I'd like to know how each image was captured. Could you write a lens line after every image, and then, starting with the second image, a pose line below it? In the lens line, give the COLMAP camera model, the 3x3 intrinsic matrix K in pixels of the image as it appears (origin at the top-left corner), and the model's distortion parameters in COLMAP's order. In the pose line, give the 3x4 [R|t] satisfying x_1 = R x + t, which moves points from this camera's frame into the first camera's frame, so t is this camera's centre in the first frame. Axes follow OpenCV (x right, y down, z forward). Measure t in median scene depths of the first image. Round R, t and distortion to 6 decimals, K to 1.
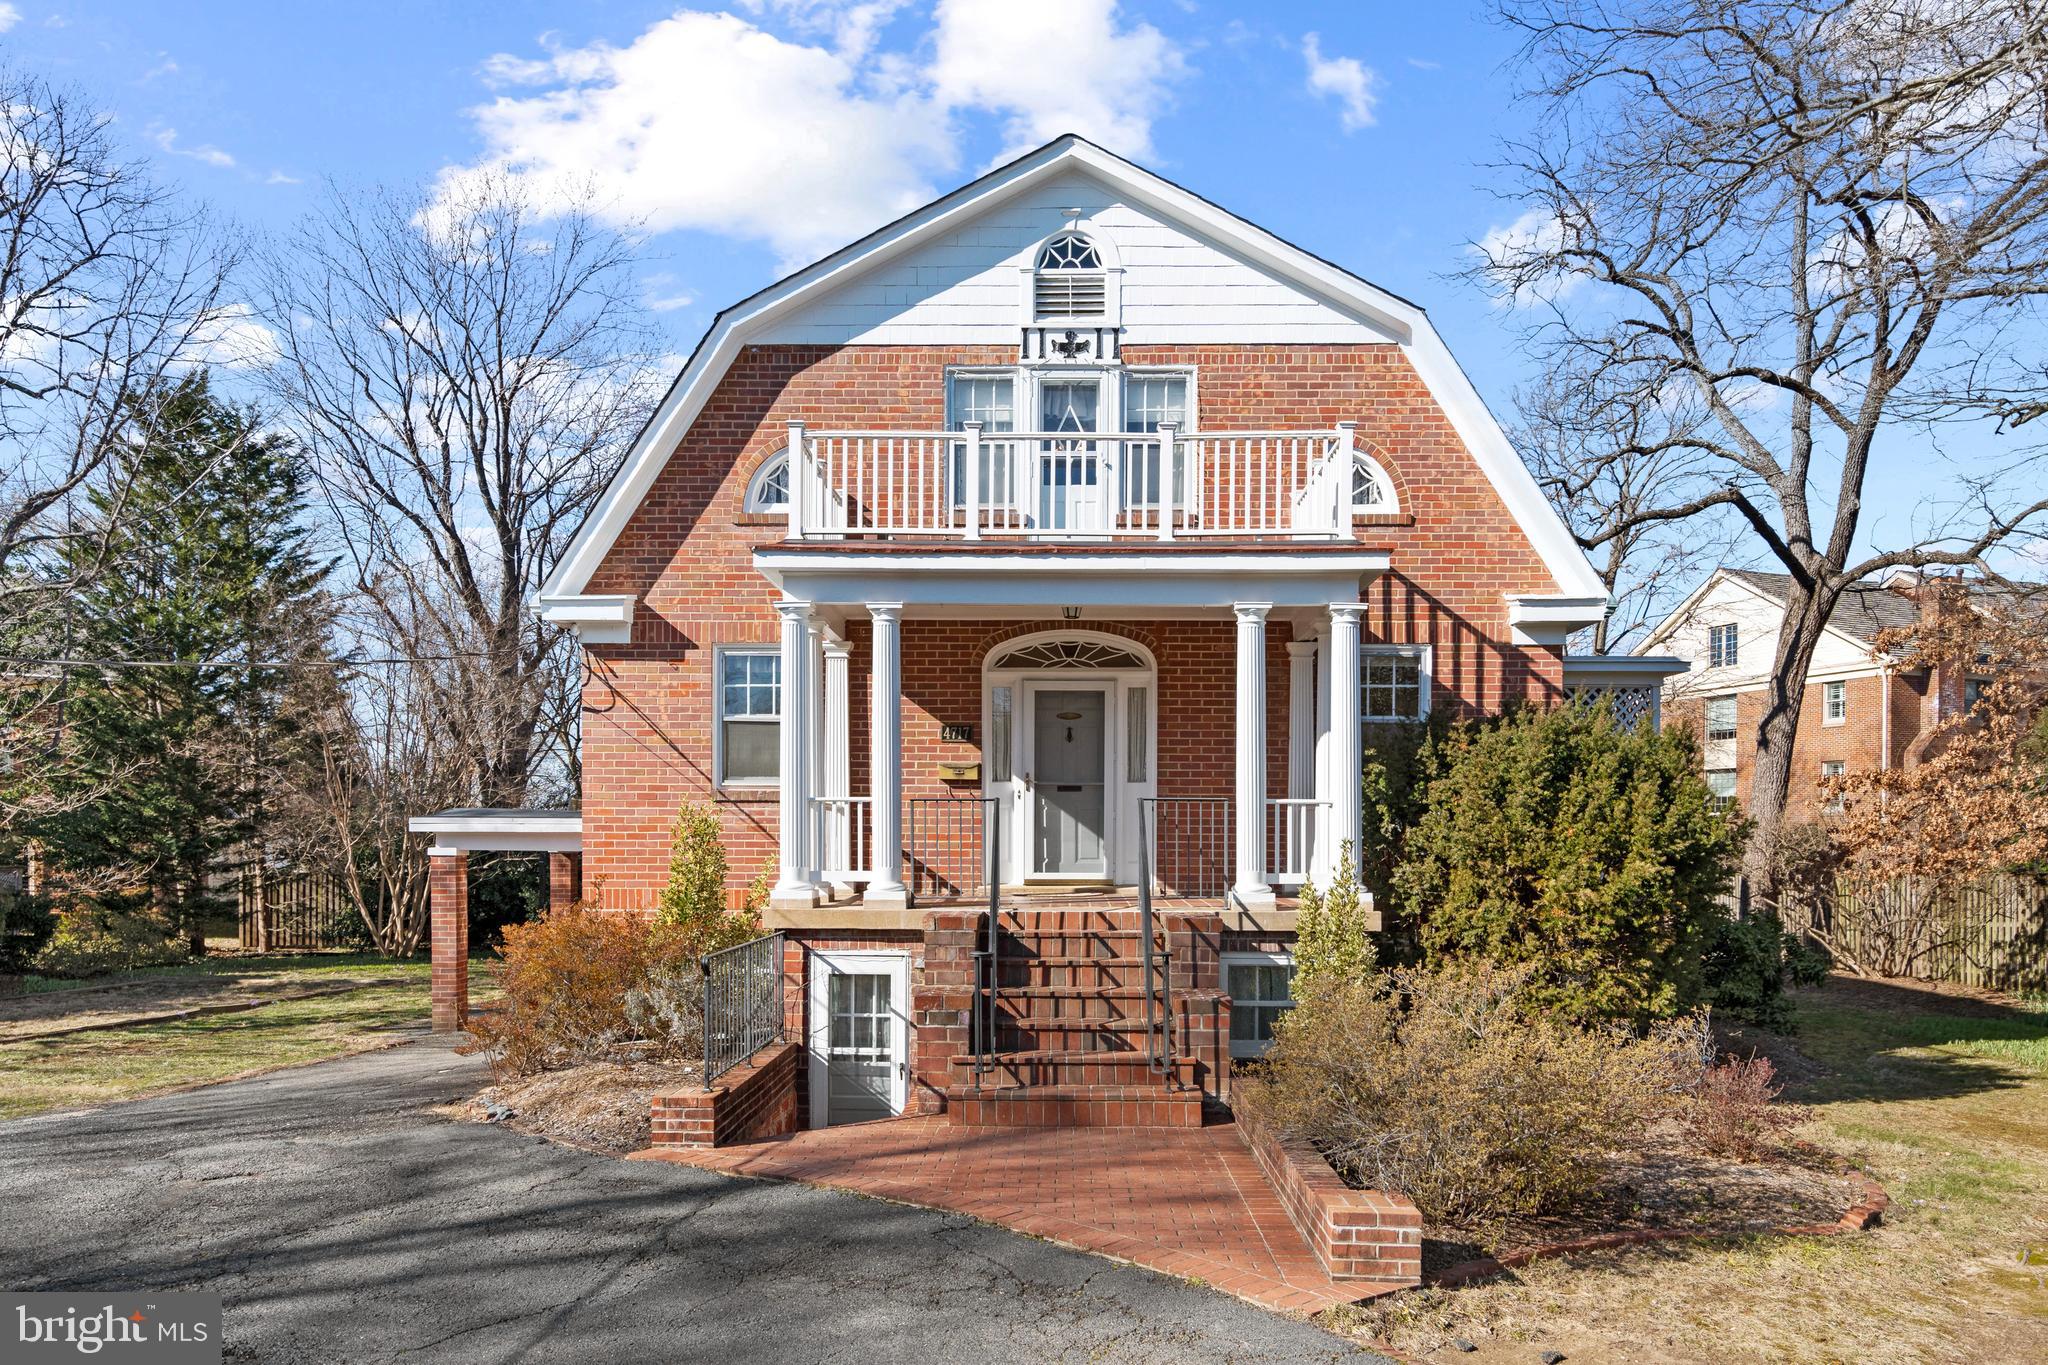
lens RADIAL K [[1318.7, 0, 1026.5], [0, 1318.7, 854.1], [0, 0, 1]] dist [0.013237, 0.000705]
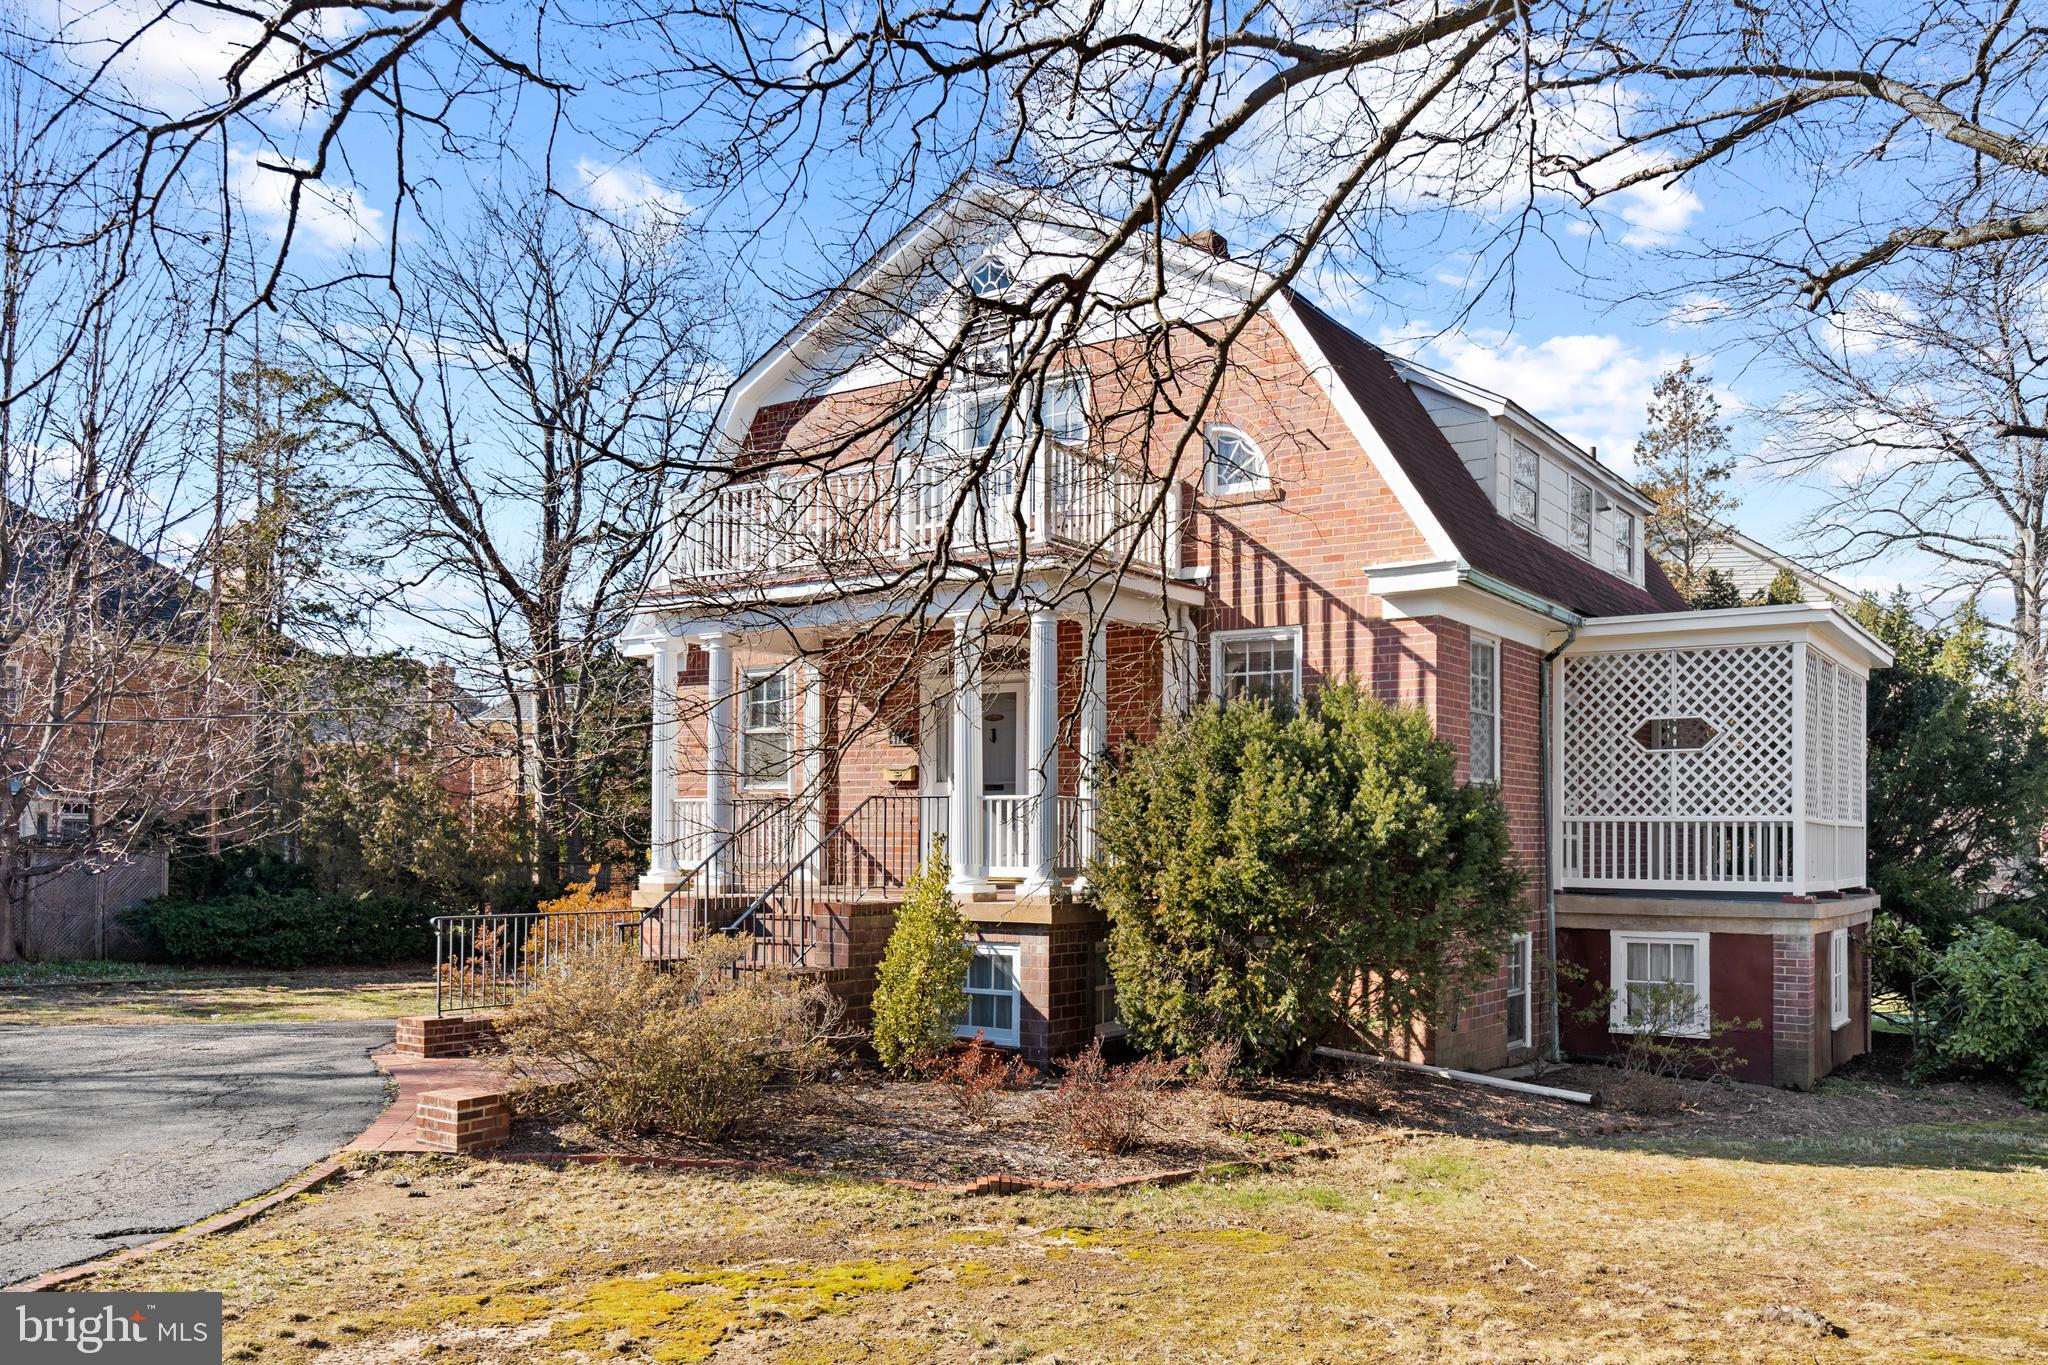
lens RADIAL K [[1630.0, 0, 1027.7], [0, 1630.0, 795.3], [0, 0, 1]] dist [0.096119, 0.002017]
pose [[0.833102, -0.012644, -0.552975, 0.490373], [-0.011258, 0.999144, -0.039808, 0.004690], [0.553005, 0.039390, 0.832246, -0.032937]]
